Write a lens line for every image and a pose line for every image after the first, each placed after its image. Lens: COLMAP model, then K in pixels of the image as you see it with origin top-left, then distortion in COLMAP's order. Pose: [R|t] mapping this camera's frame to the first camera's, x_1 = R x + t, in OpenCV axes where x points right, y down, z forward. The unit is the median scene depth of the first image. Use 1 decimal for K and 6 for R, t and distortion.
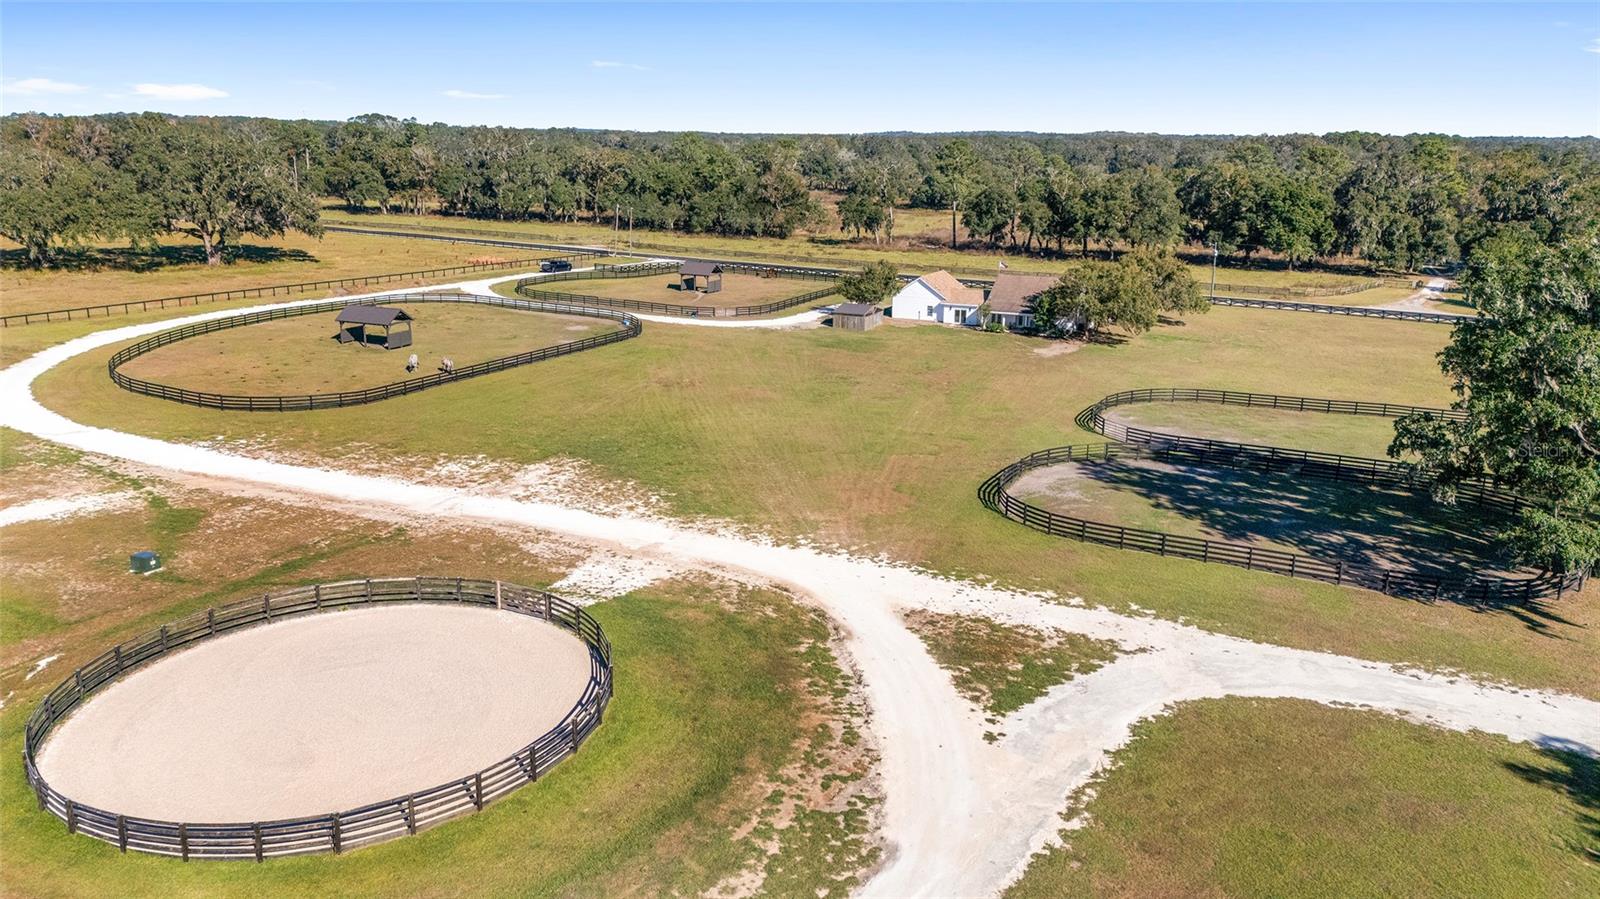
lens RADIAL K [[1147.4, 0, 800.0], [0, 1147.4, 449.5], [0, 0, 1]] dist [0.001310, 0.000207]
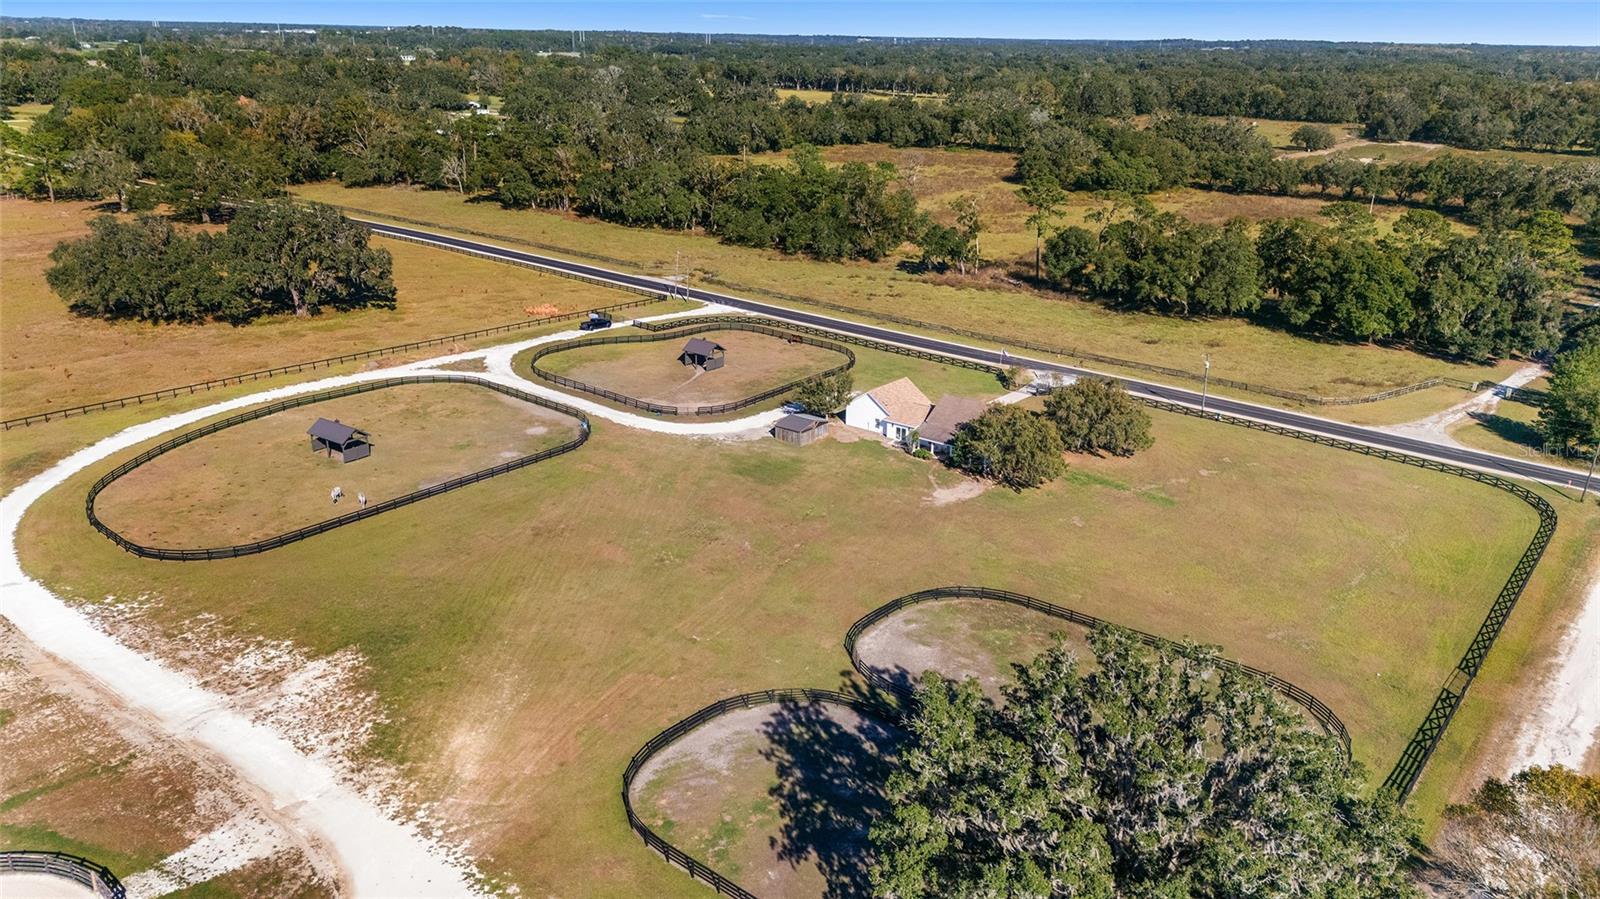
lens RADIAL K [[1129.7, 0, 800.0], [0, 1129.7, 449.5], [0, 0, 1]] dist [0.003182, 0.000869]
pose [[0.975721, 0.082349, -0.202948, 0.173254], [-0.066118, 0.994141, 0.085508, -0.122702], [0.208800, -0.070014, 0.975449, -0.012071]]
